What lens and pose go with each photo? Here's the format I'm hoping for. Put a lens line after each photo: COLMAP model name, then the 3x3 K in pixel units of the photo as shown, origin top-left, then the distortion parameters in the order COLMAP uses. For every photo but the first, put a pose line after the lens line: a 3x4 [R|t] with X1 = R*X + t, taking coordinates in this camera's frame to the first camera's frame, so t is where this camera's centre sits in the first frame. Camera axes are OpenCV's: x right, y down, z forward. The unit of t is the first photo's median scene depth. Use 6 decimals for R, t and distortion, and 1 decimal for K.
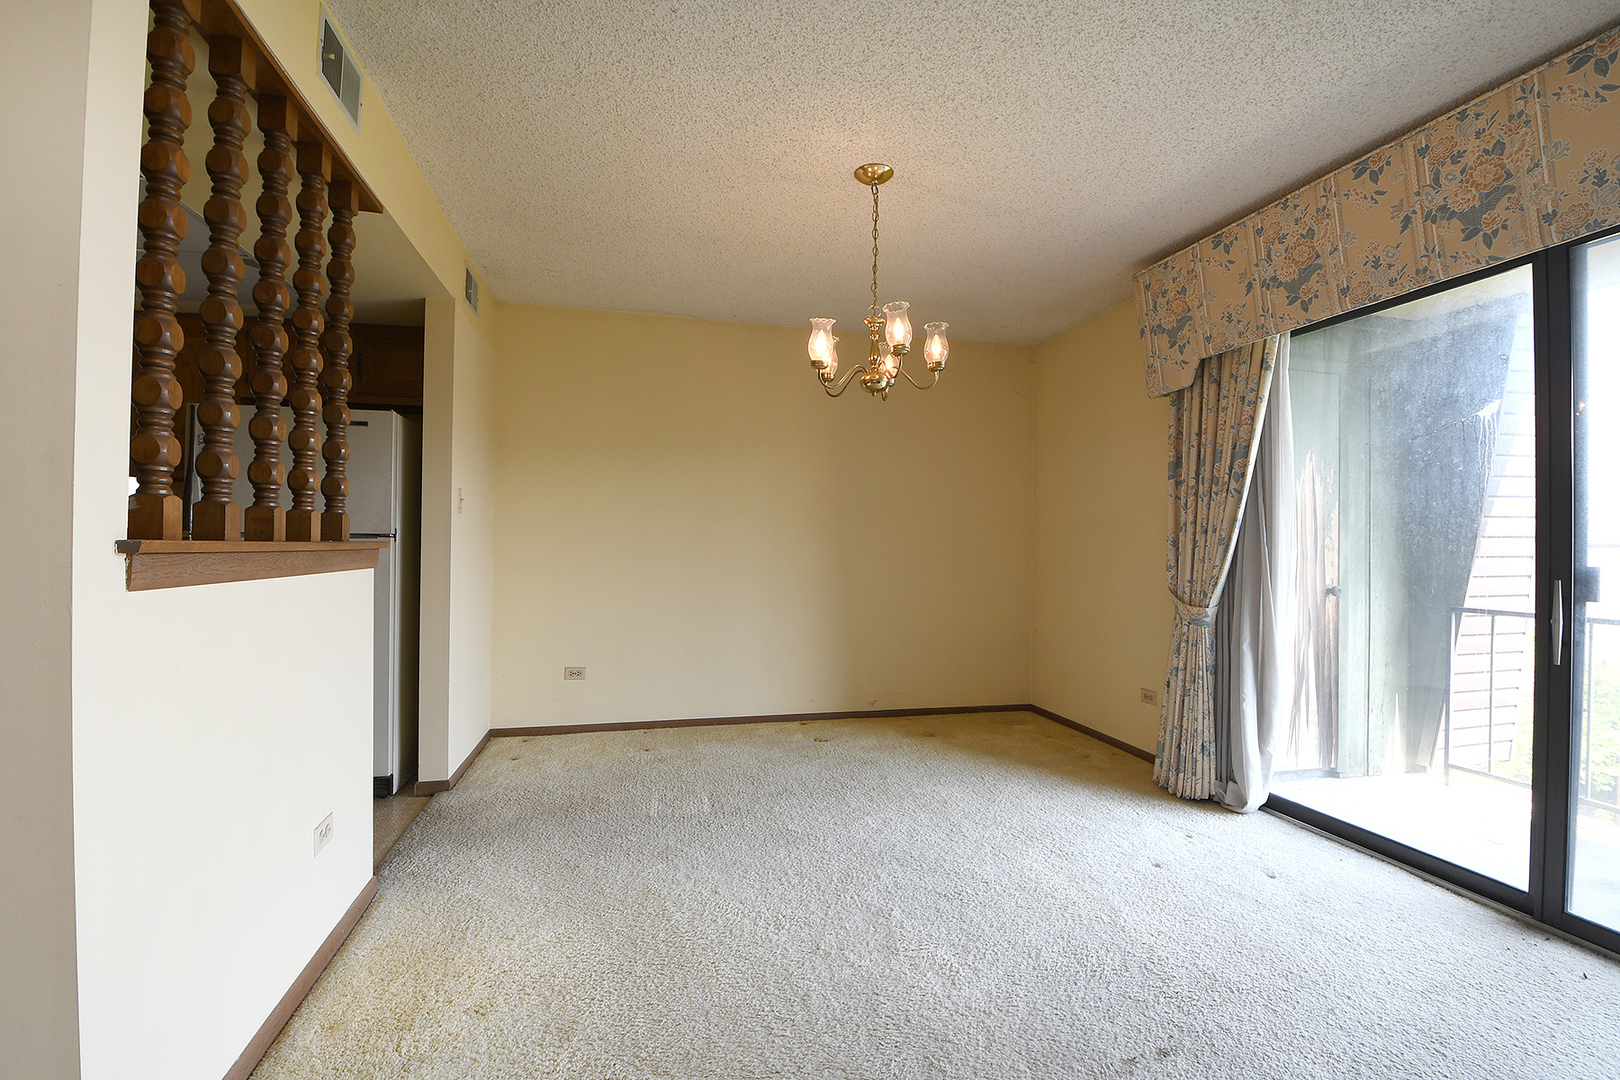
lens RADIAL K [[713.6, 0, 796.2], [0, 713.6, 540.6], [0, 0, 1]] dist [0.028863, -0.044052]
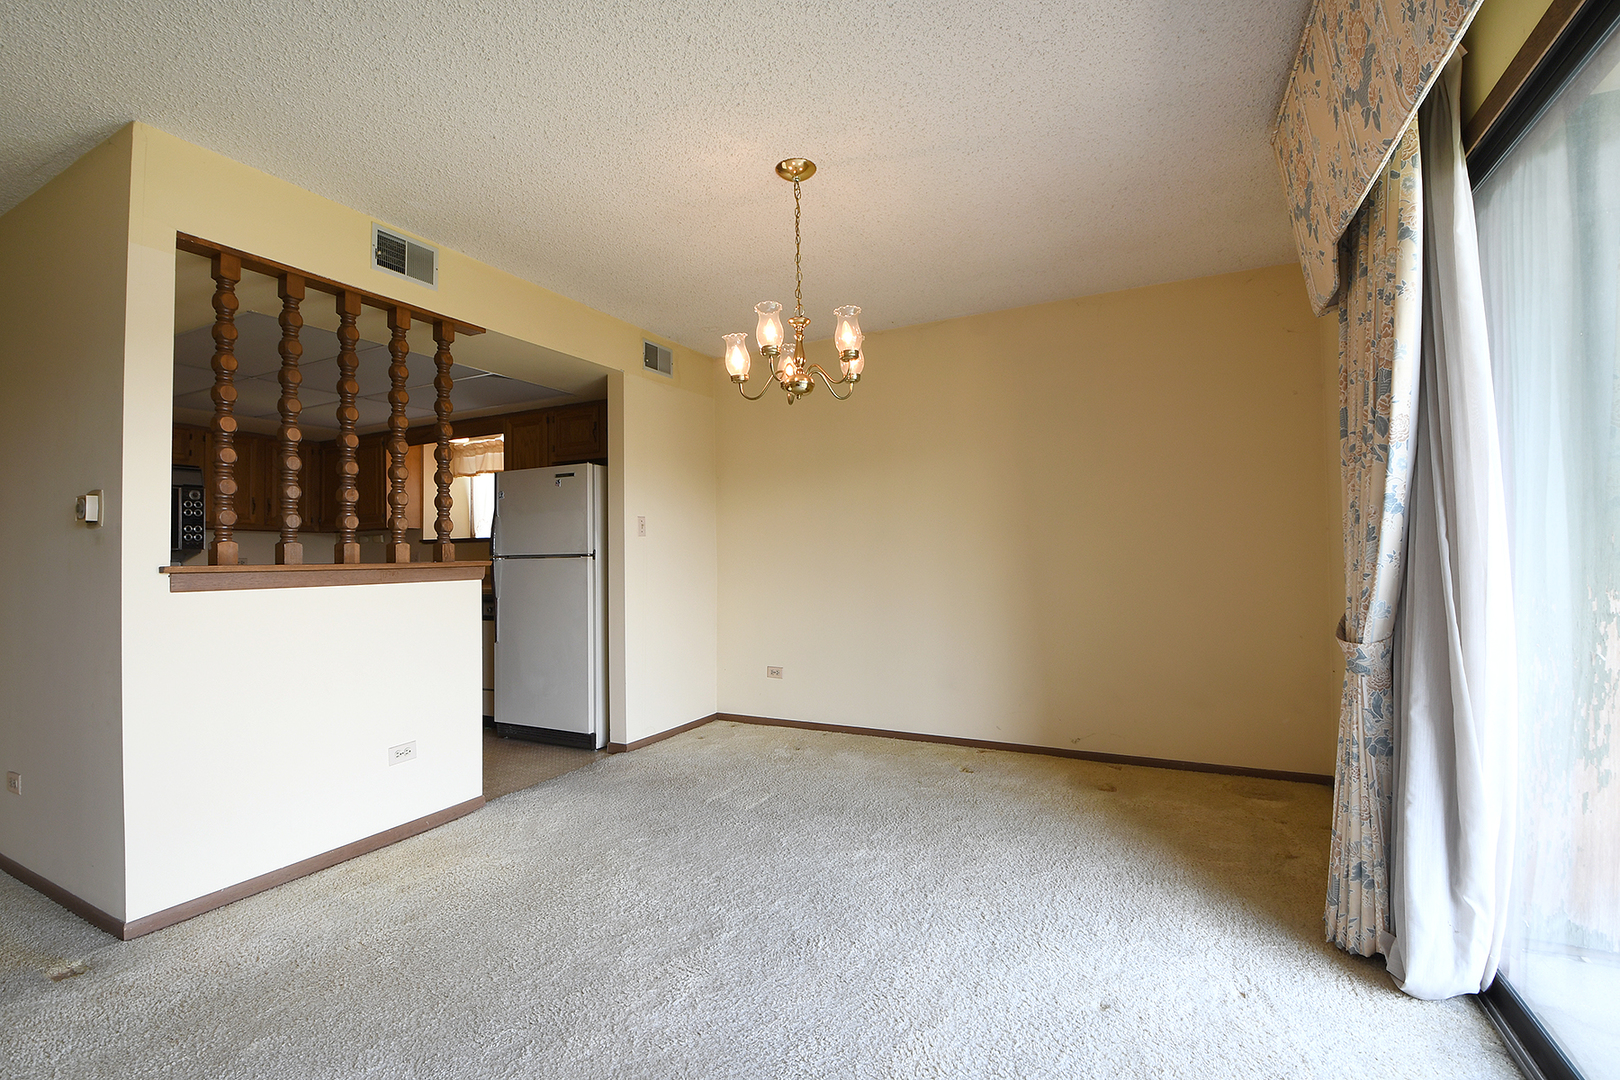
lens RADIAL K [[713.6, 0, 796.2], [0, 713.6, 540.6], [0, 0, 1]] dist [0.028863, -0.044052]
pose [[0.758797, -0.035664, -0.650350, 0.617871], [0.027104, 0.999364, -0.023179, 0.007837], [0.650763, -0.000039, 0.759281, 0.234217]]
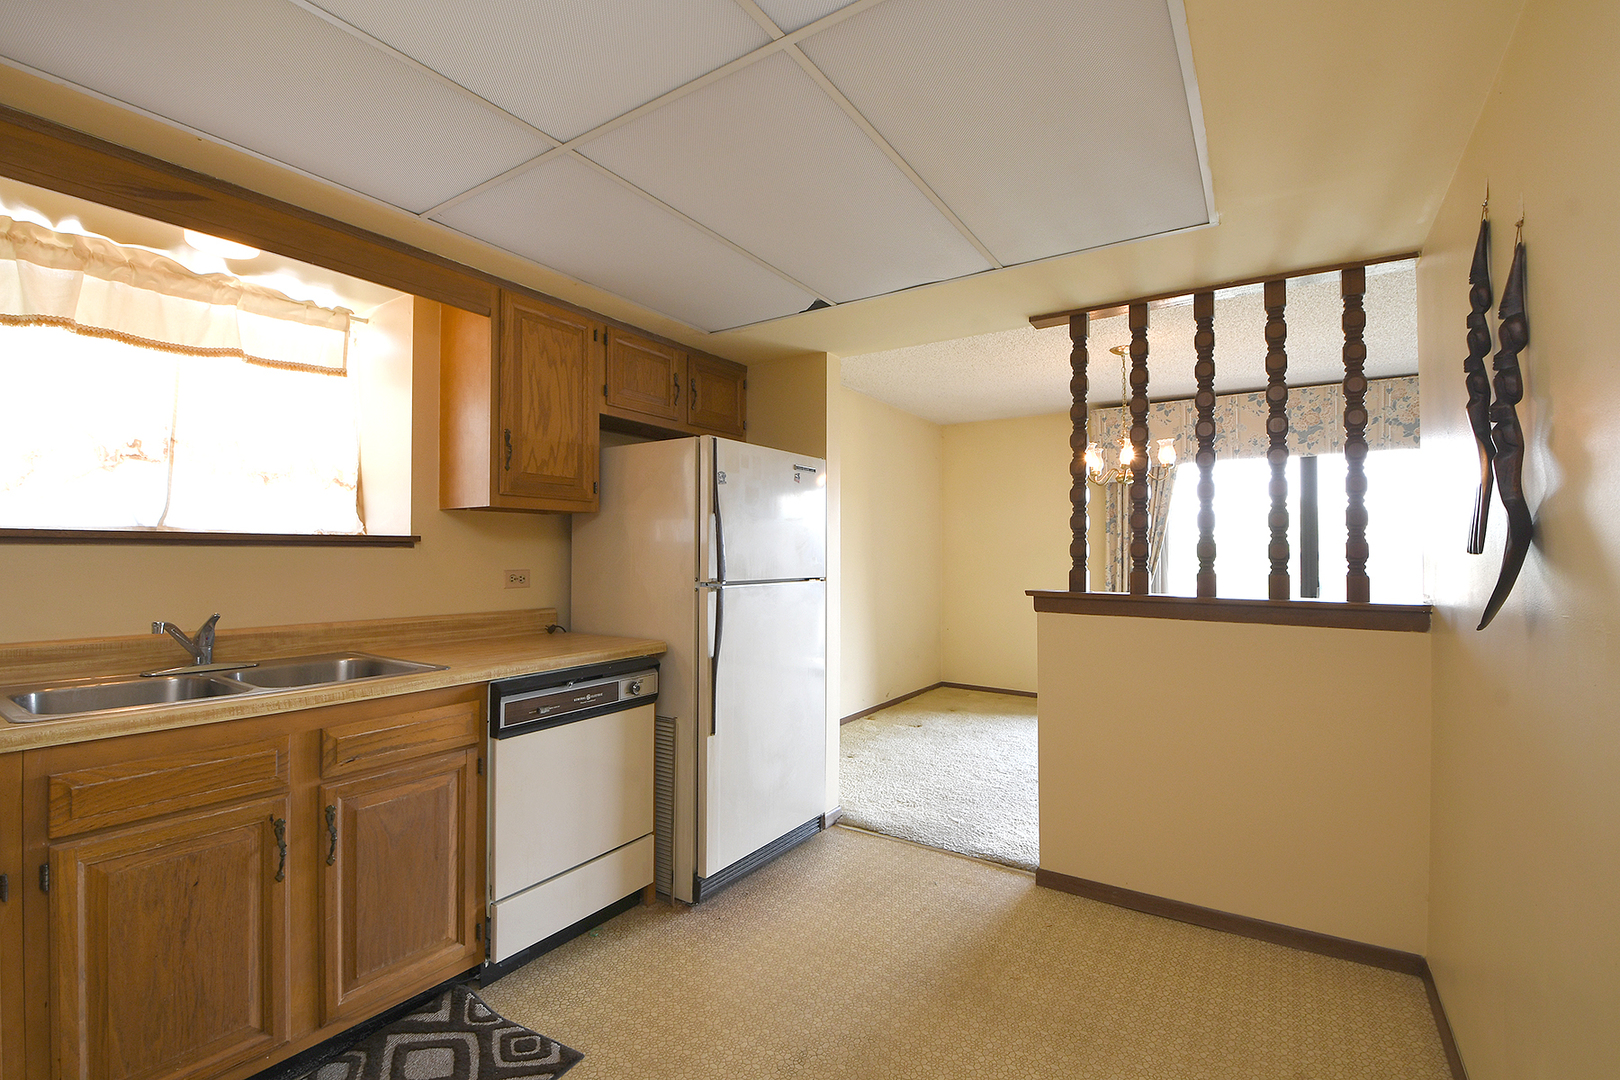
lens RADIAL K [[714.5, 0, 800.5], [0, 714.5, 538.7], [0, 0, 1]] dist [-0.000970, -0.016926]
pose [[0.730143, 0.008703, 0.683239, -1.312278], [-0.002554, 0.999947, -0.010008, -0.055233], [-0.683289, 0.005562, 0.730127, 0.270428]]
